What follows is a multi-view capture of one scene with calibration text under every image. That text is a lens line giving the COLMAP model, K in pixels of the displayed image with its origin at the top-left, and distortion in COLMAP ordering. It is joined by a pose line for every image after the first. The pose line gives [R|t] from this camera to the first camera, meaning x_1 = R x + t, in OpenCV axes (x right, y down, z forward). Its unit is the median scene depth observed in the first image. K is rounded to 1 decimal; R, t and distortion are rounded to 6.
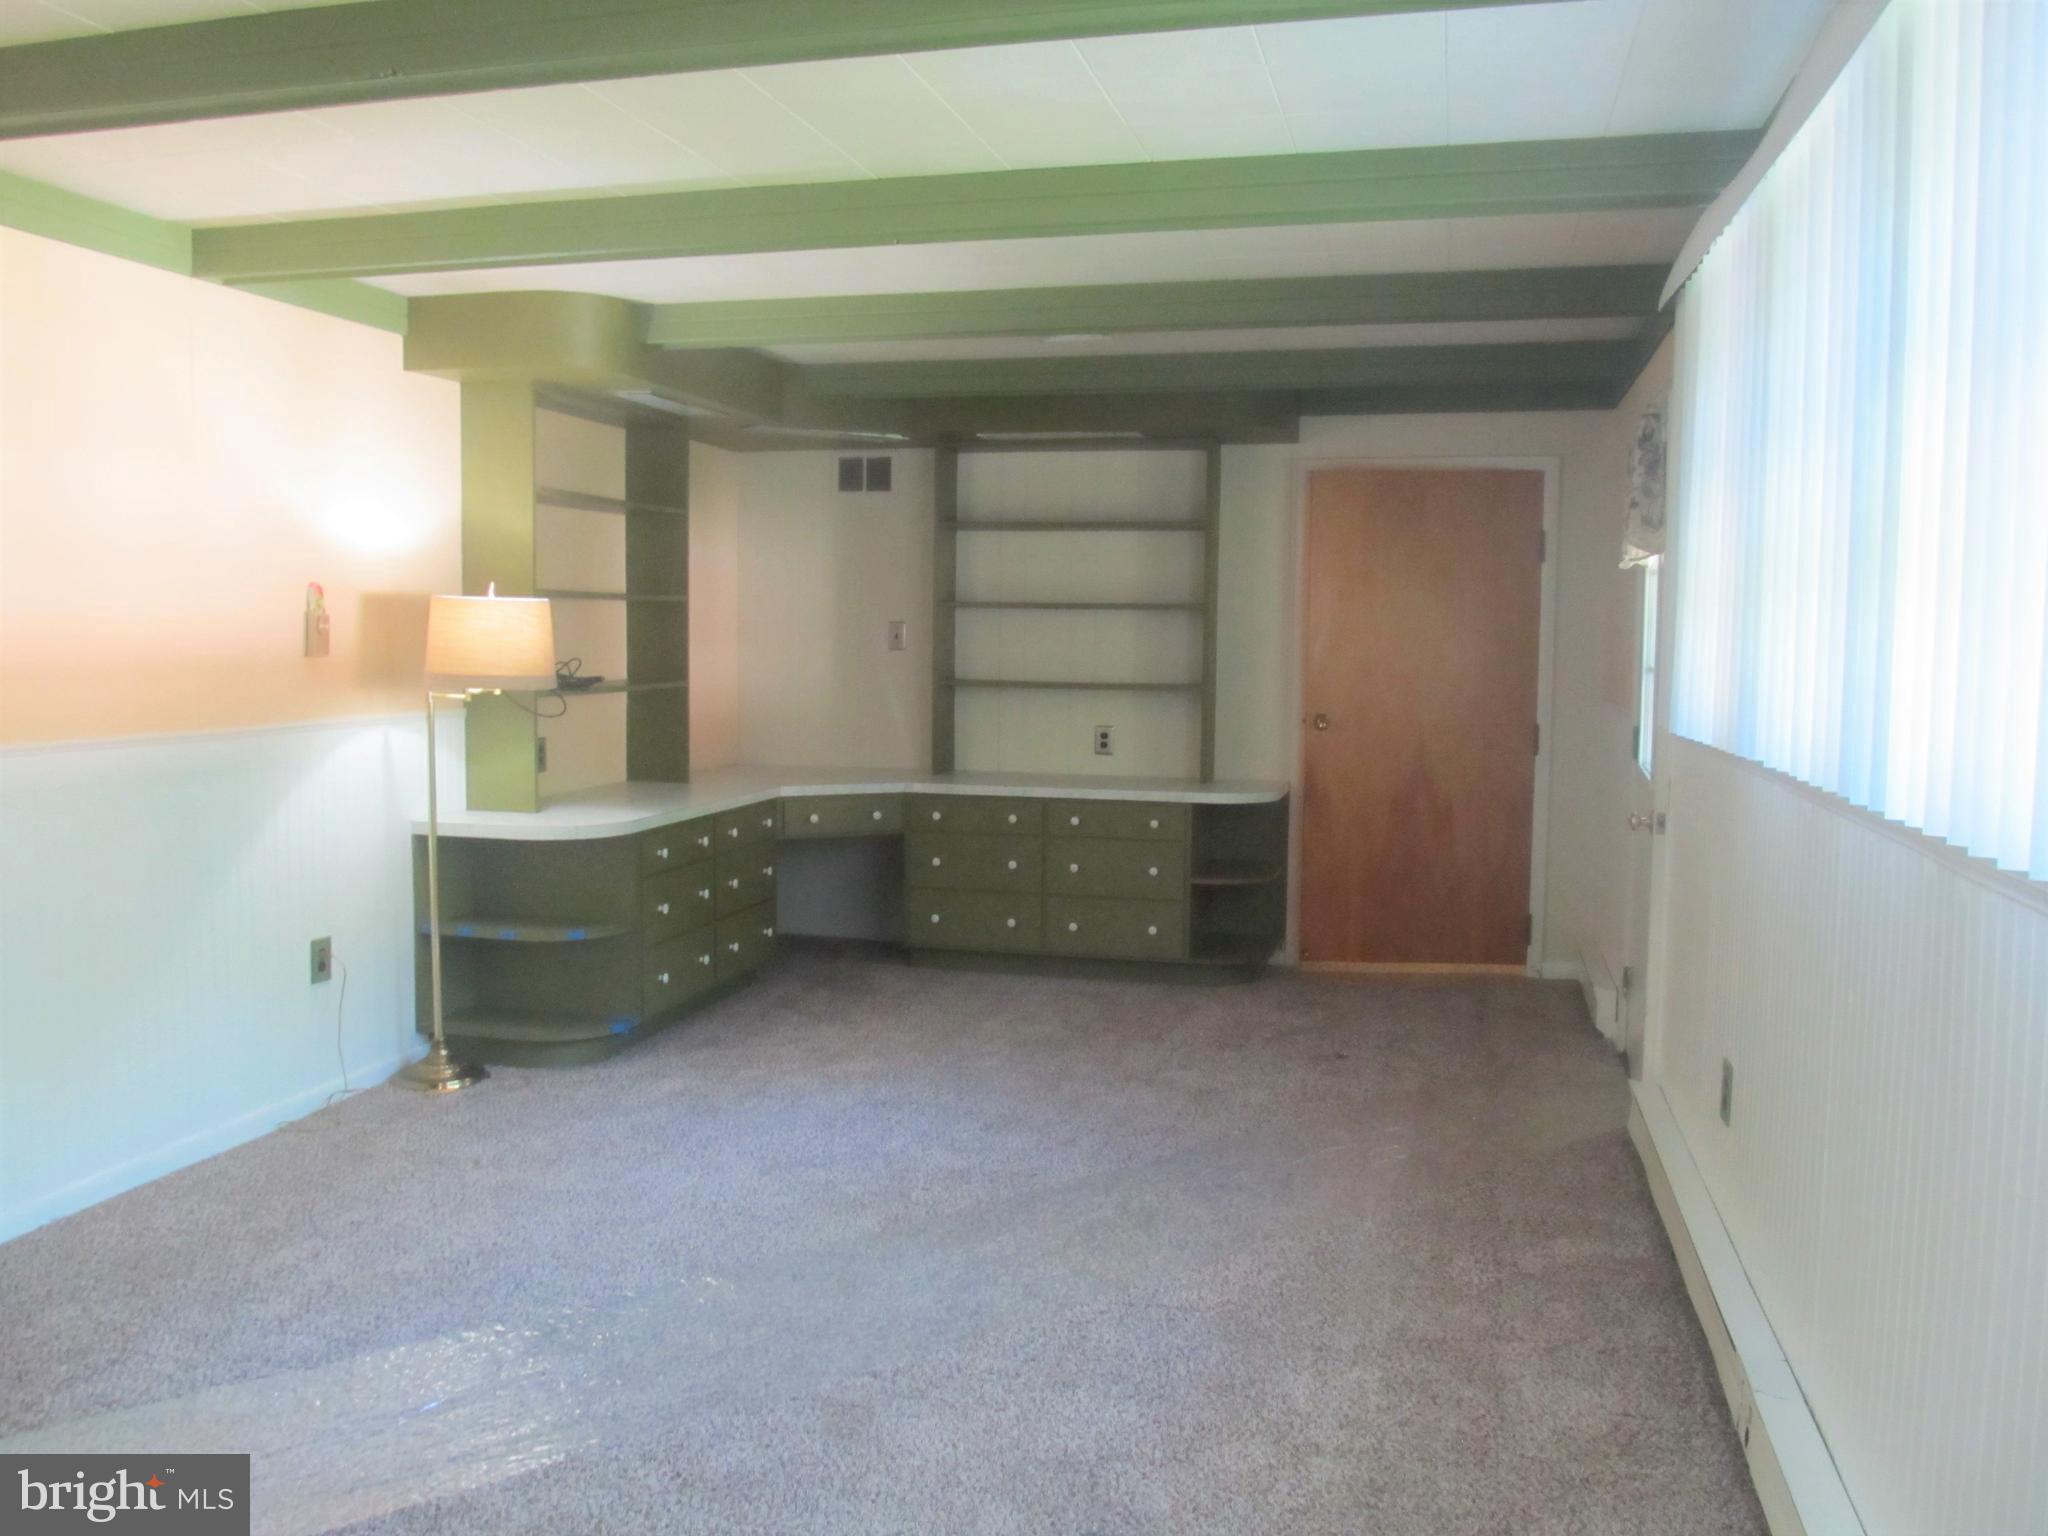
lens RADIAL K [[1680.6, 0, 1024.0], [0, 1680.6, 768.0], [0, 0, 1]] dist [-0.063495, 0.012722]
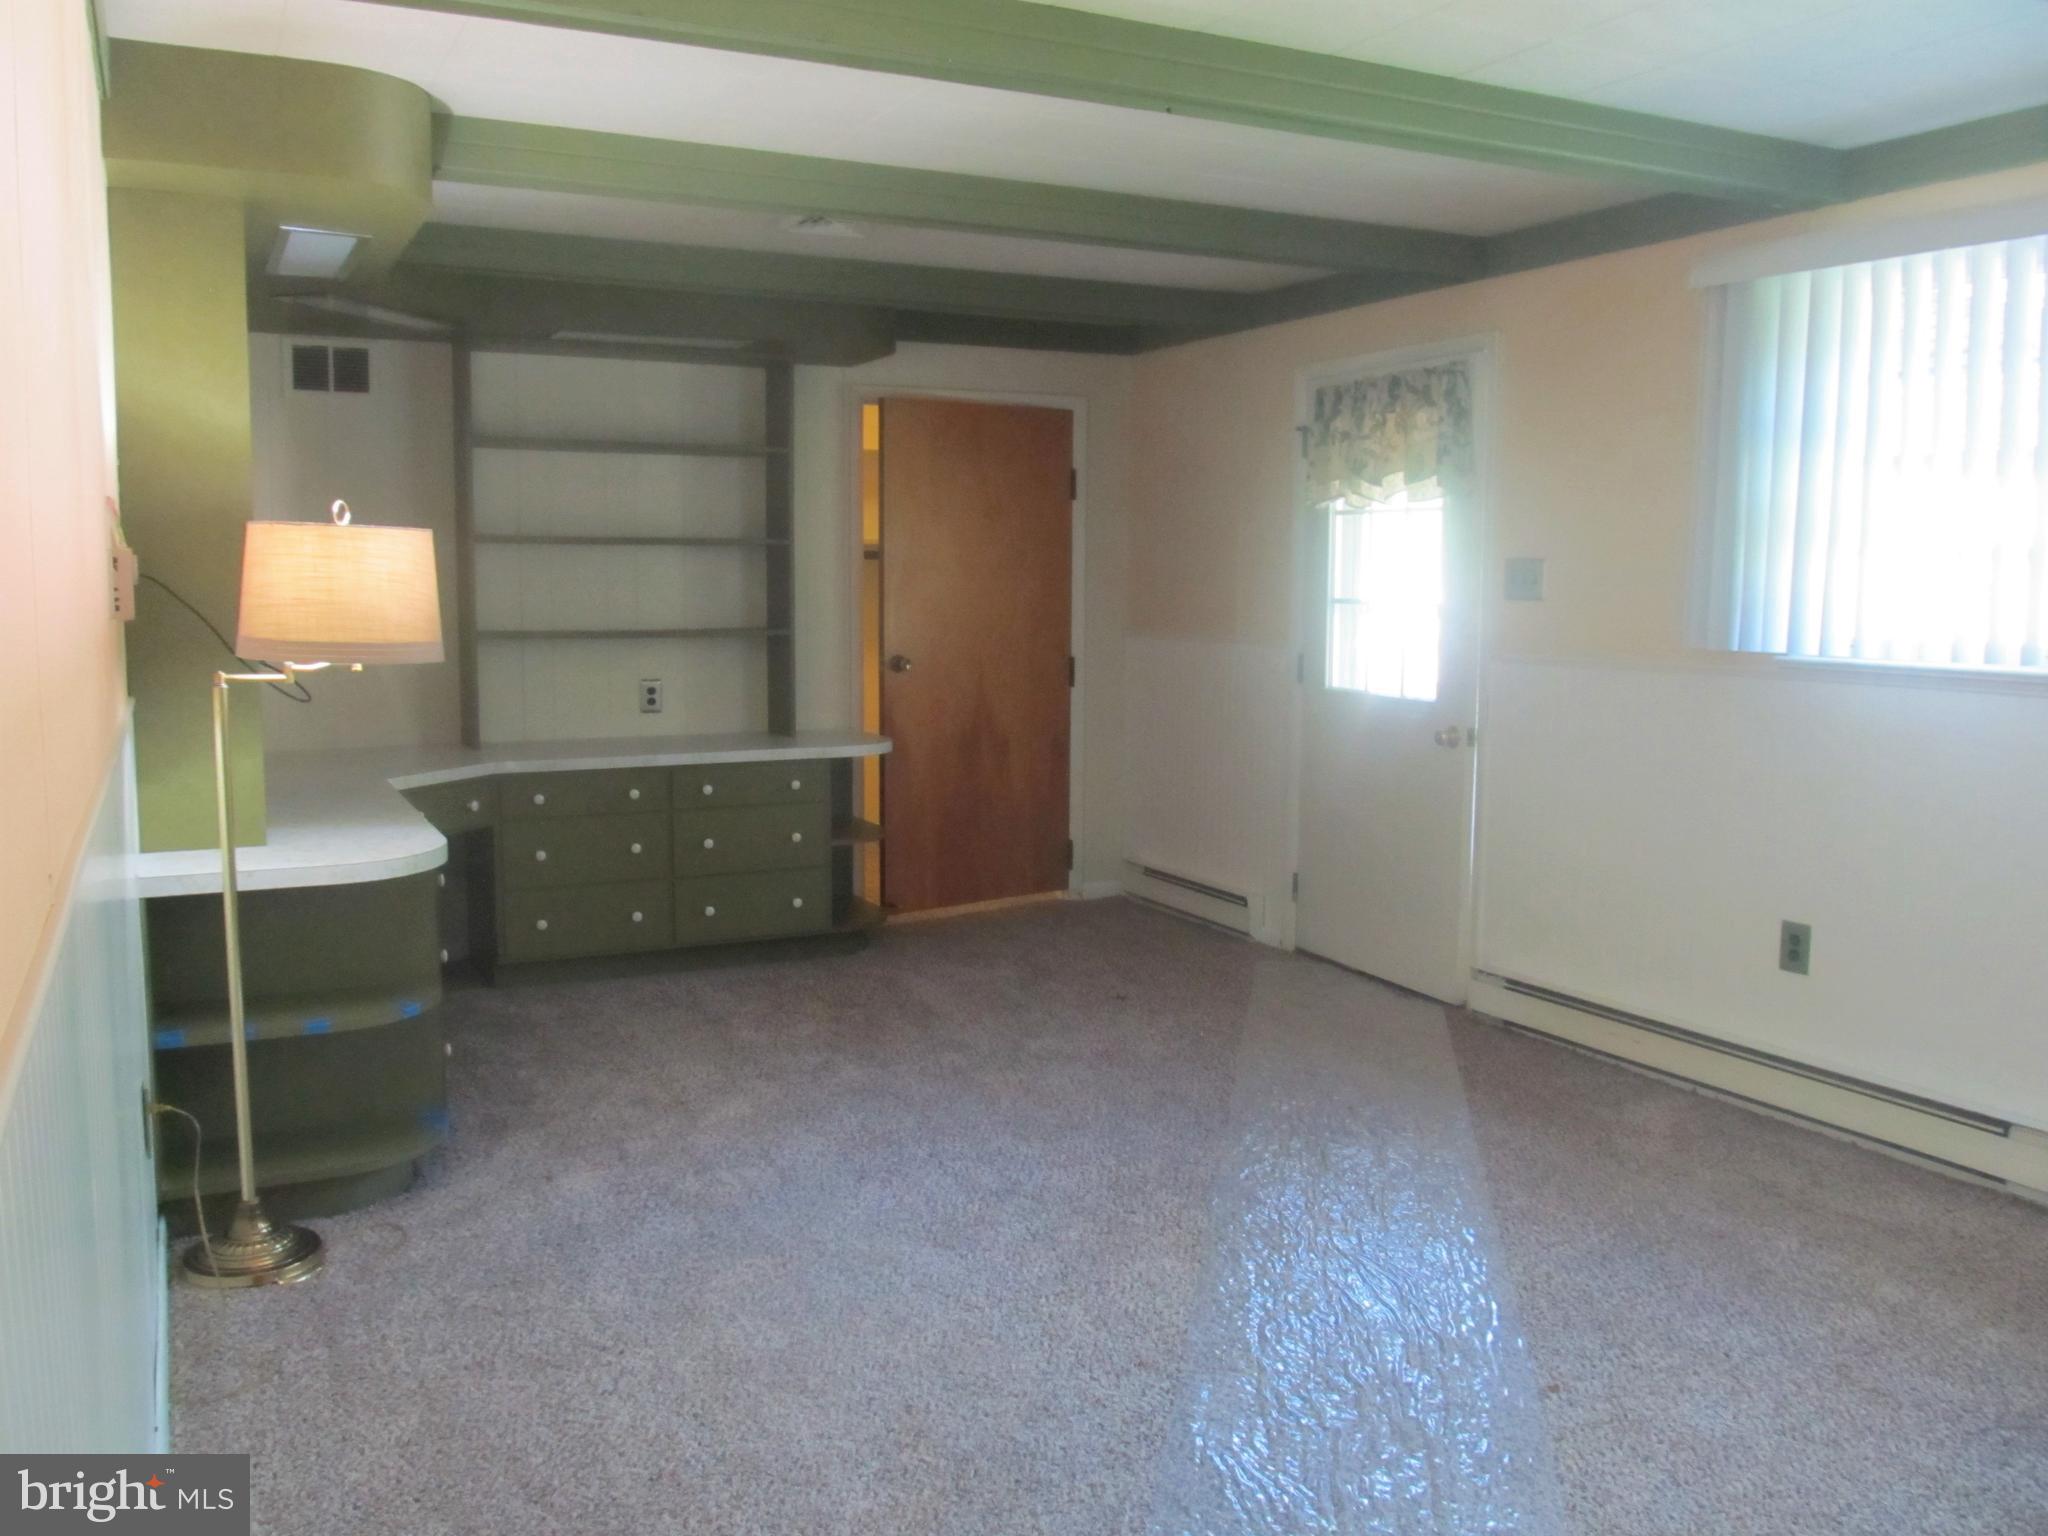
lens RADIAL K [[1680.6, 0, 1024.0], [0, 1680.6, 768.0], [0, 0, 1]] dist [-0.063495, 0.012722]
pose [[0.751737, -0.082869, 0.654235, -0.395704], [0.057839, 0.996535, 0.059768, -0.021139], [-0.656921, -0.007090, 0.753926, 0.230416]]
